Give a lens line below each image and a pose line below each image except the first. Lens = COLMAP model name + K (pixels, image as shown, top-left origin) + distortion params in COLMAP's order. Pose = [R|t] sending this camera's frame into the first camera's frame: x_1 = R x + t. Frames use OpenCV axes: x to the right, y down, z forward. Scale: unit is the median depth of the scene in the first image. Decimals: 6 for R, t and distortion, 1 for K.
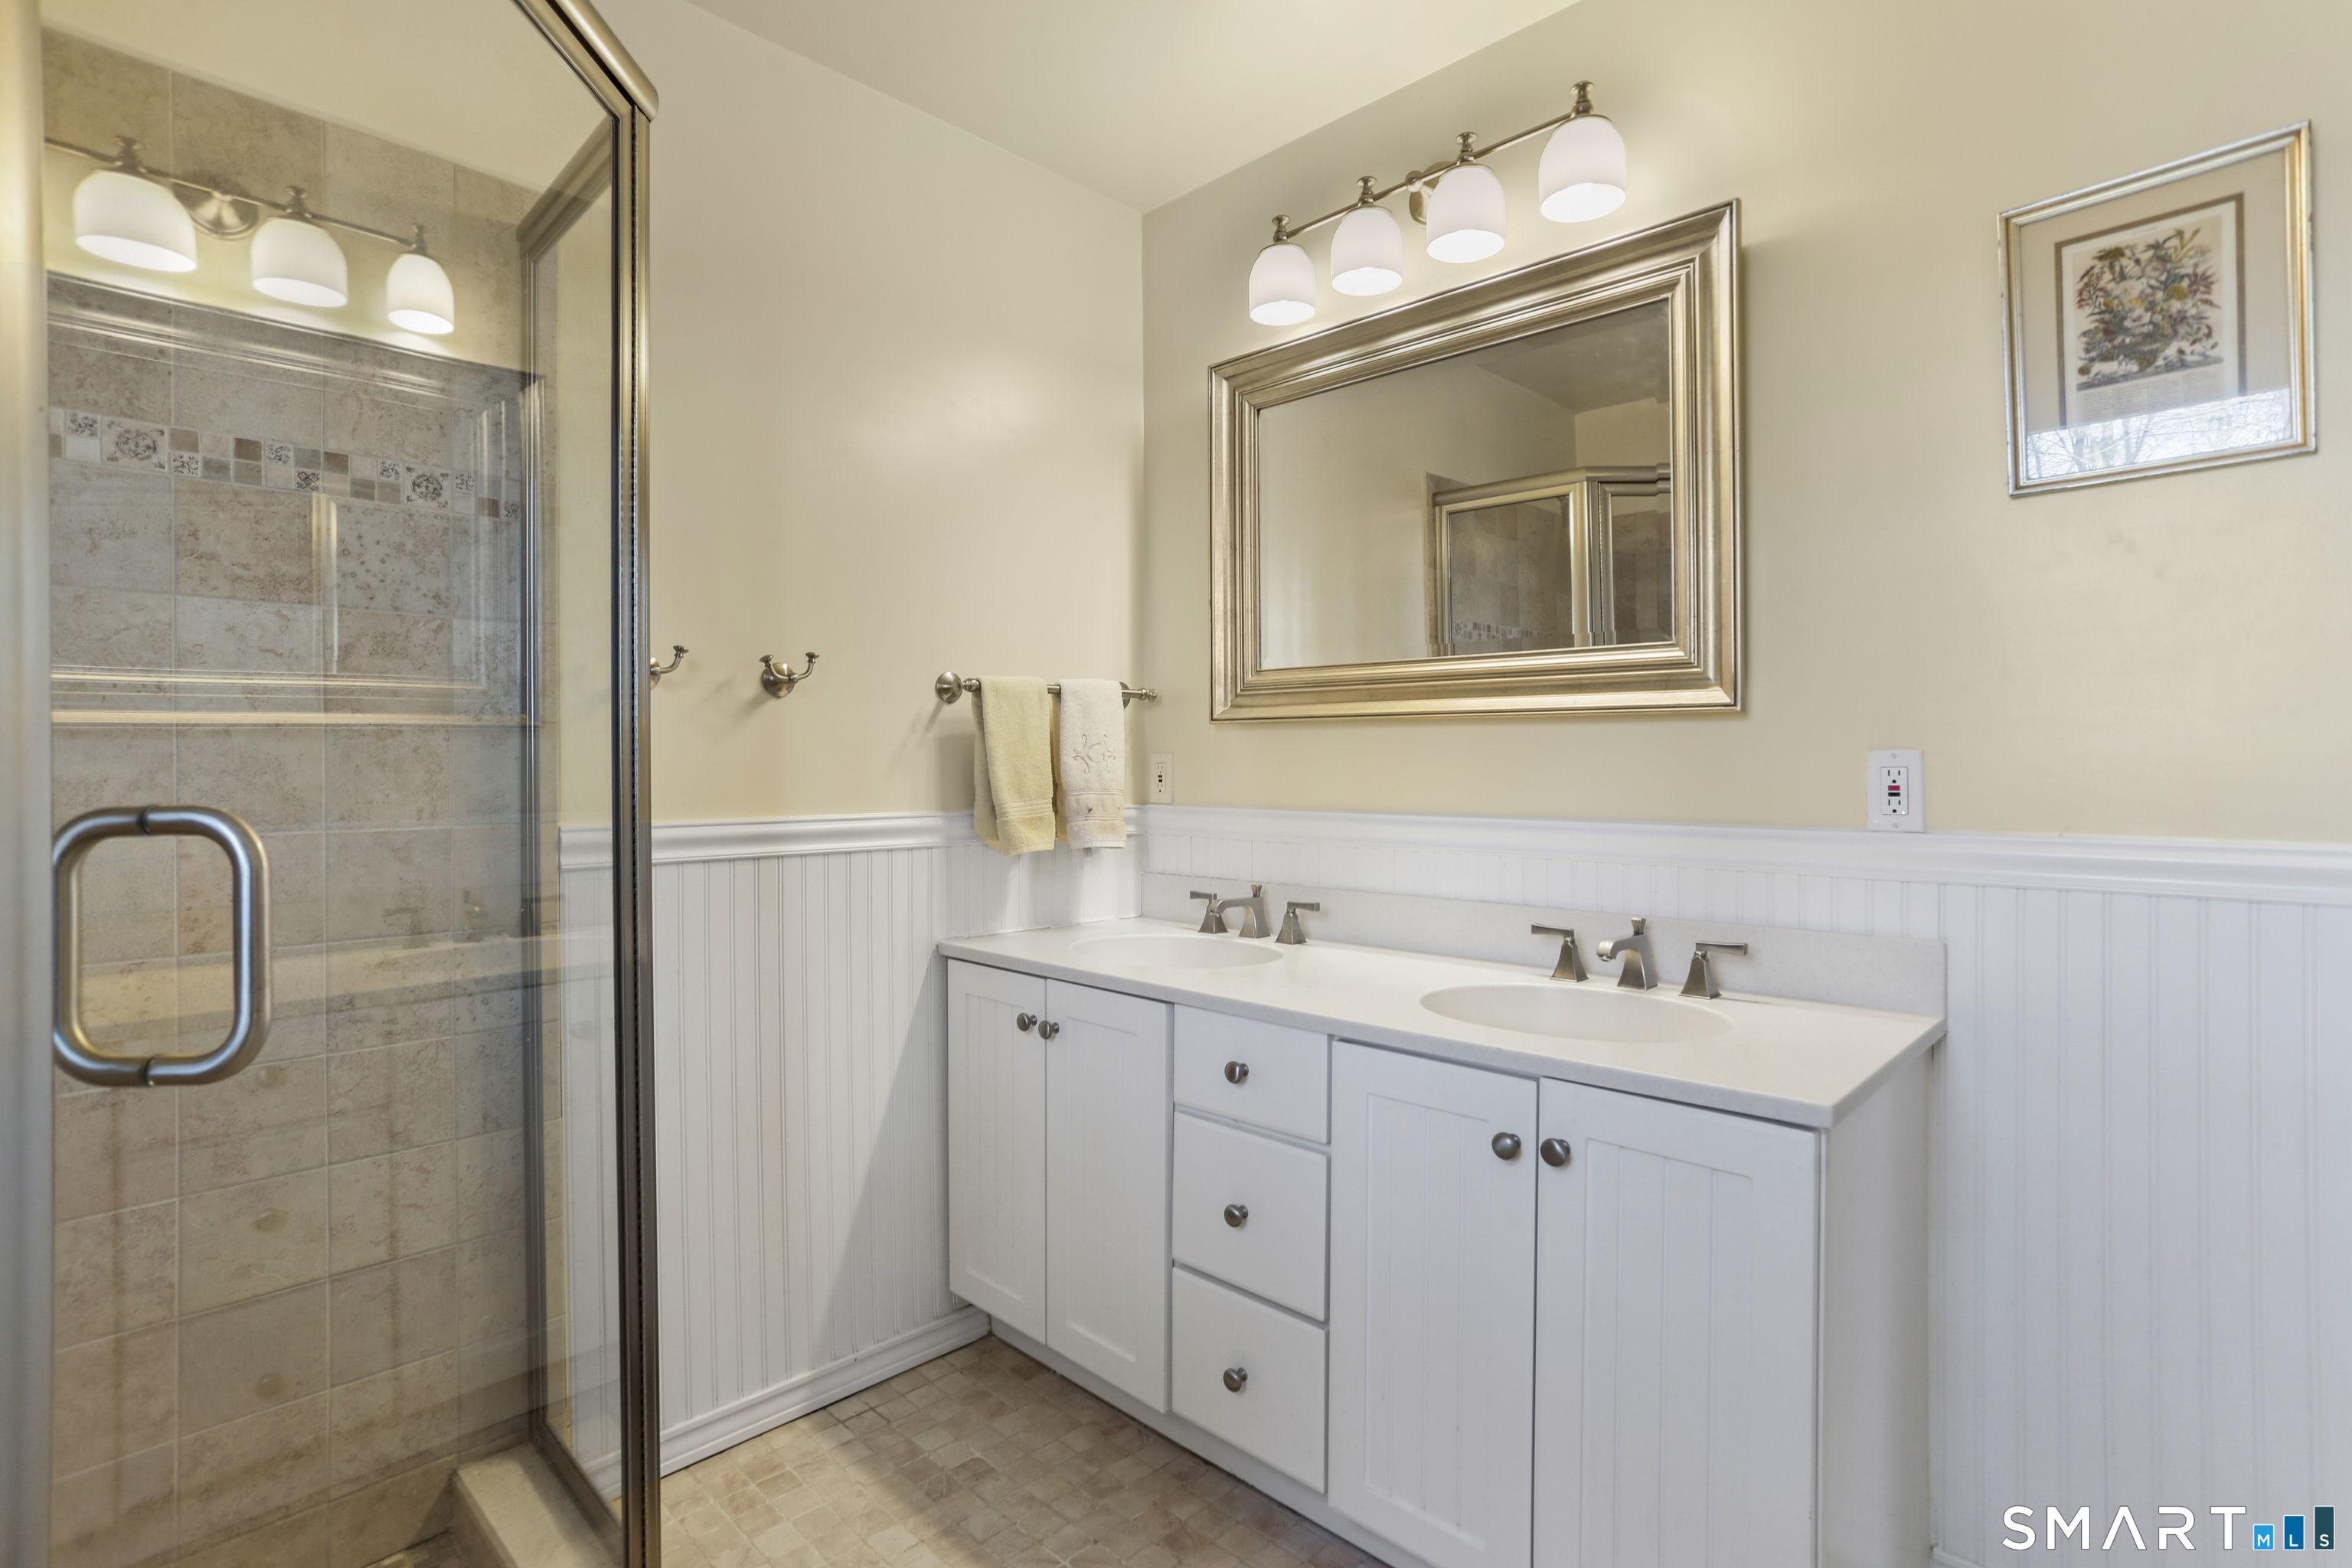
lens RADIAL K [[1129.8, 0, 1173.9], [0, 1129.8, 765.1], [0, 0, 1]] dist [-0.029085, 0.016016]
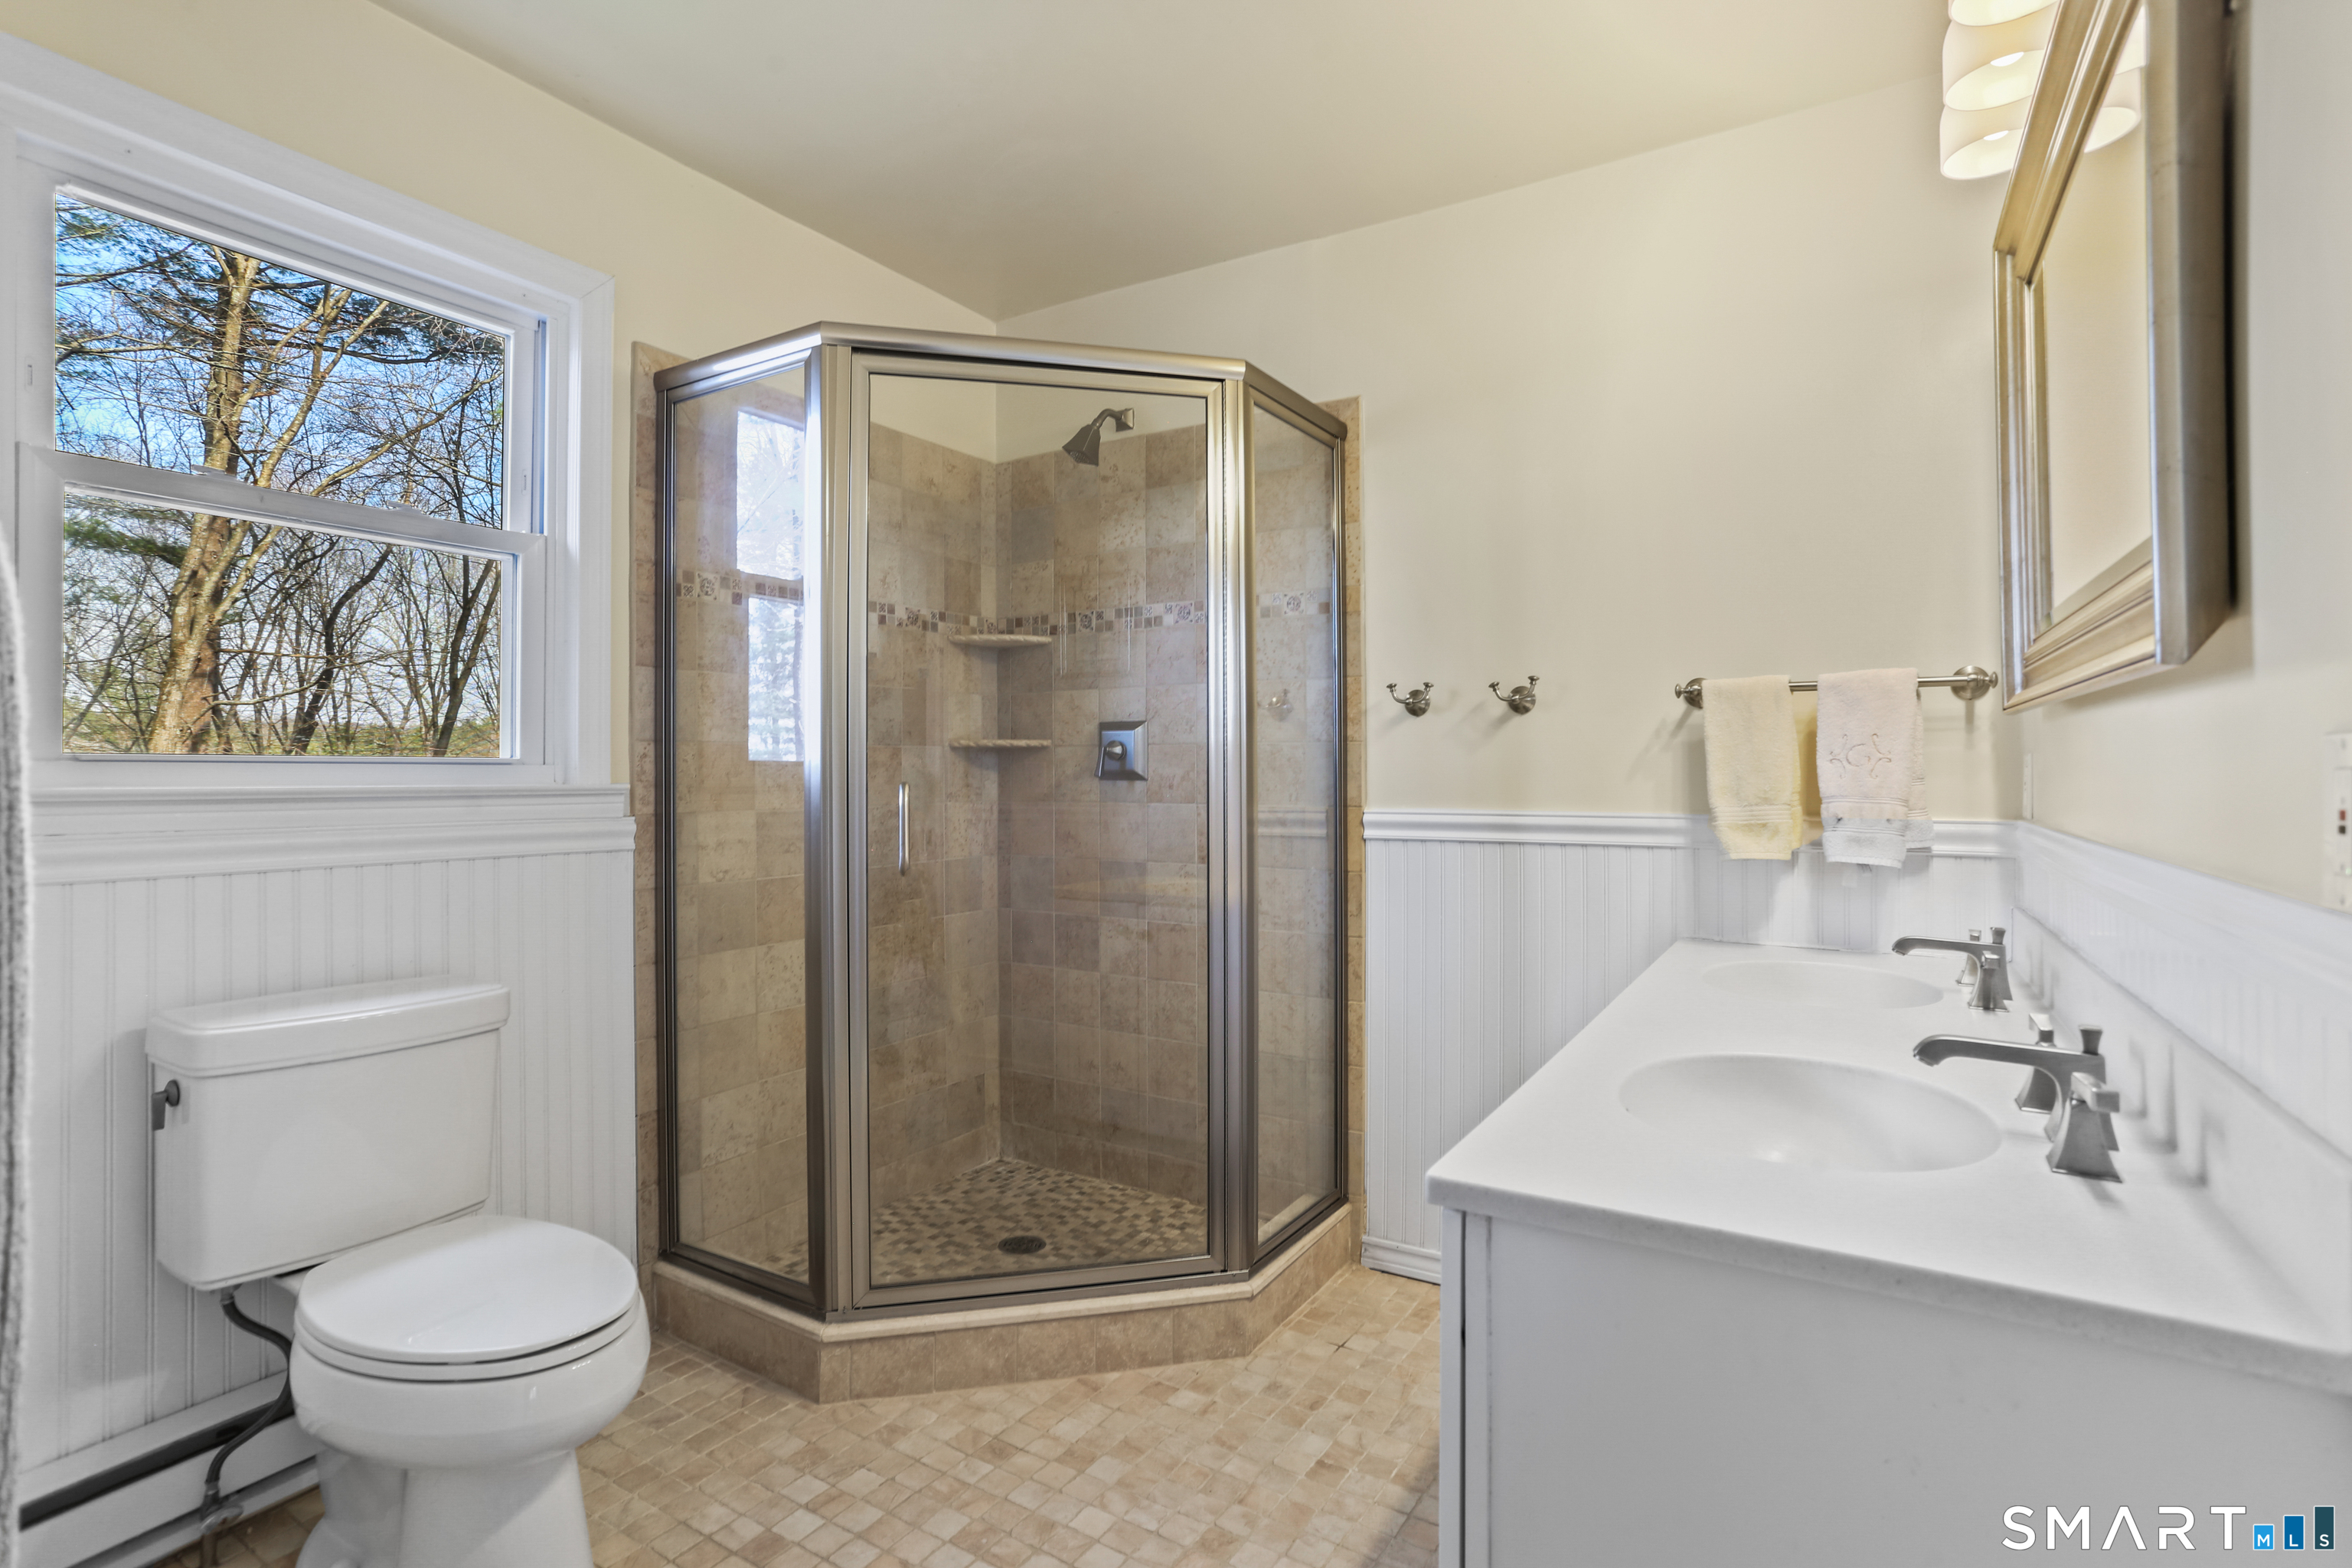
lens RADIAL K [[1129.8, 0, 1172.9], [0, 1129.8, 777.4], [0, 0, 1]] dist [-0.029085, 0.016016]
pose [[0.249665, 0.008860, -0.968292, 0.756899], [0.002243, 0.999950, 0.009728, -0.003831], [0.968330, -0.004601, 0.249633, 0.323946]]
